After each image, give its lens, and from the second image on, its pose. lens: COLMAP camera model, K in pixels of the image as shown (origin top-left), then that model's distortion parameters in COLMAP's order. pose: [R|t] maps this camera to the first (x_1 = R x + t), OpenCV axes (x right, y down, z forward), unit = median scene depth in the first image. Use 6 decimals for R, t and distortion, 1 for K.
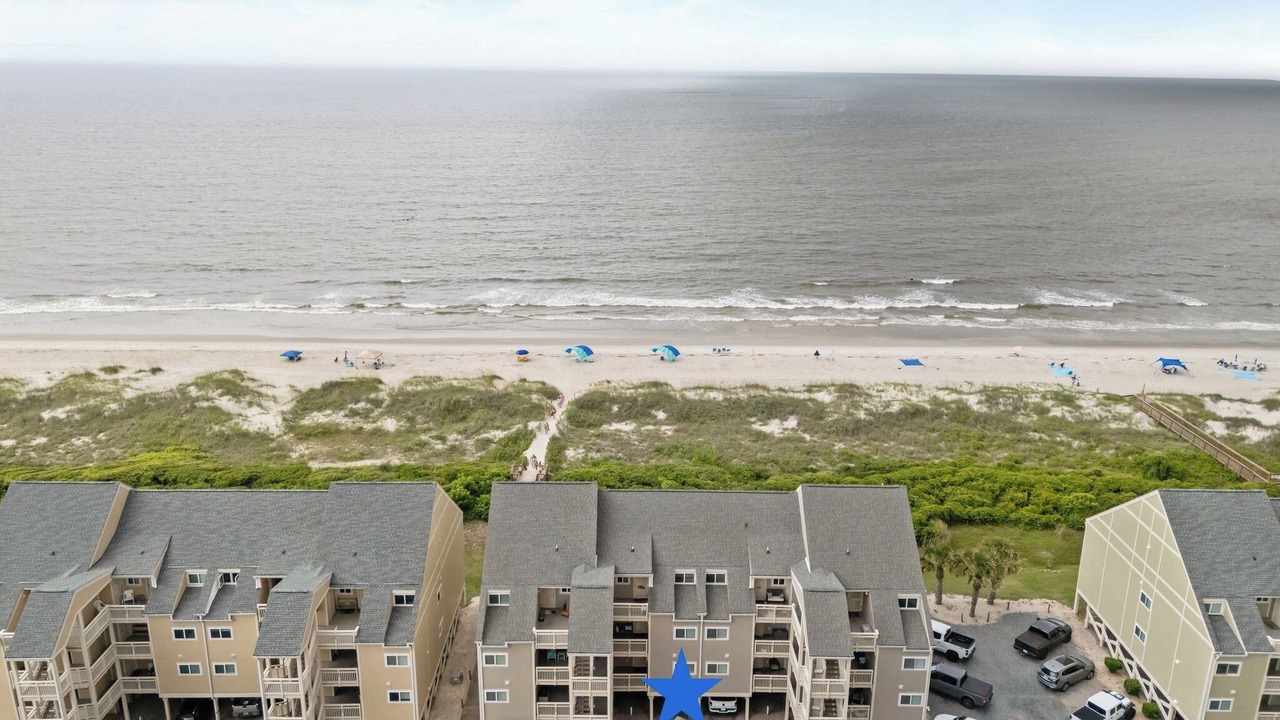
lens RADIAL K [[960.4, 0, 640.0], [0, 960.4, 360.0], [0, 0, 1]] dist [0.013123, 0.001345]
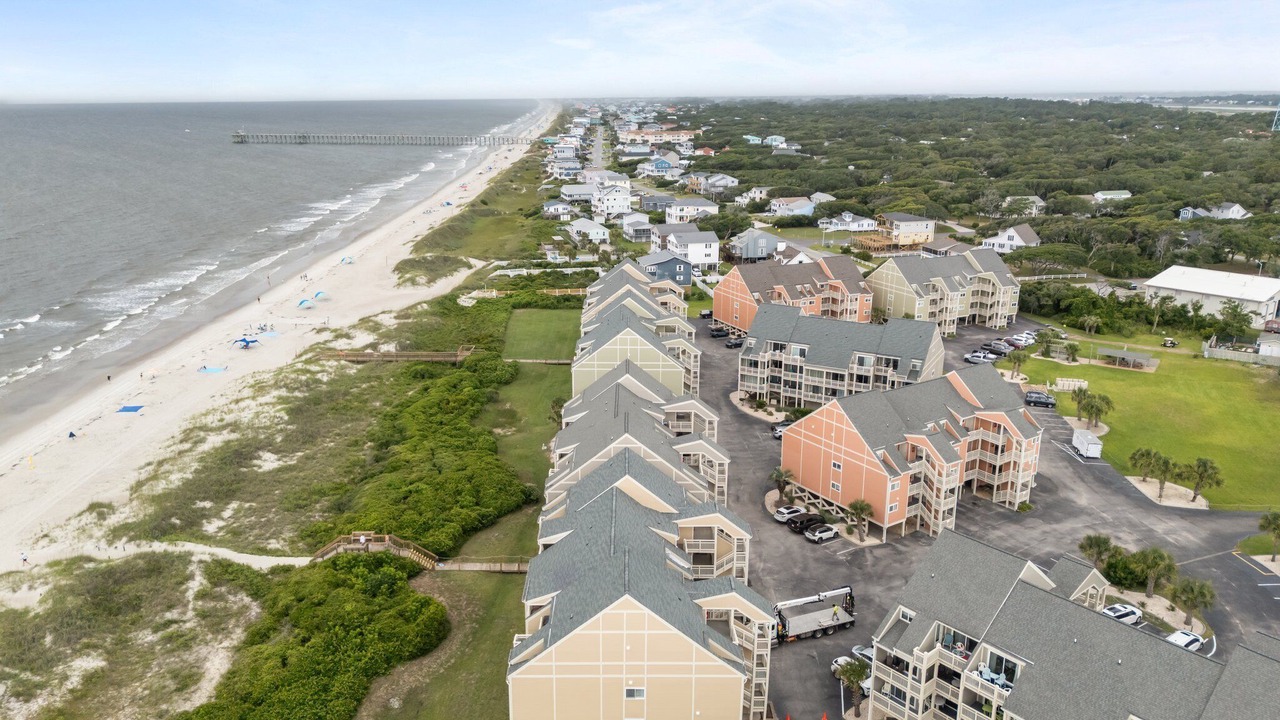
lens RADIAL K [[960.4, 0, 640.0], [0, 960.4, 360.0], [0, 0, 1]] dist [0.013123, 0.001345]
pose [[-0.002938, -0.288456, 0.957489, -0.862324], [0.285729, 0.917333, 0.277235, -0.218176], [-0.958306, 0.274397, 0.079725, 0.464385]]
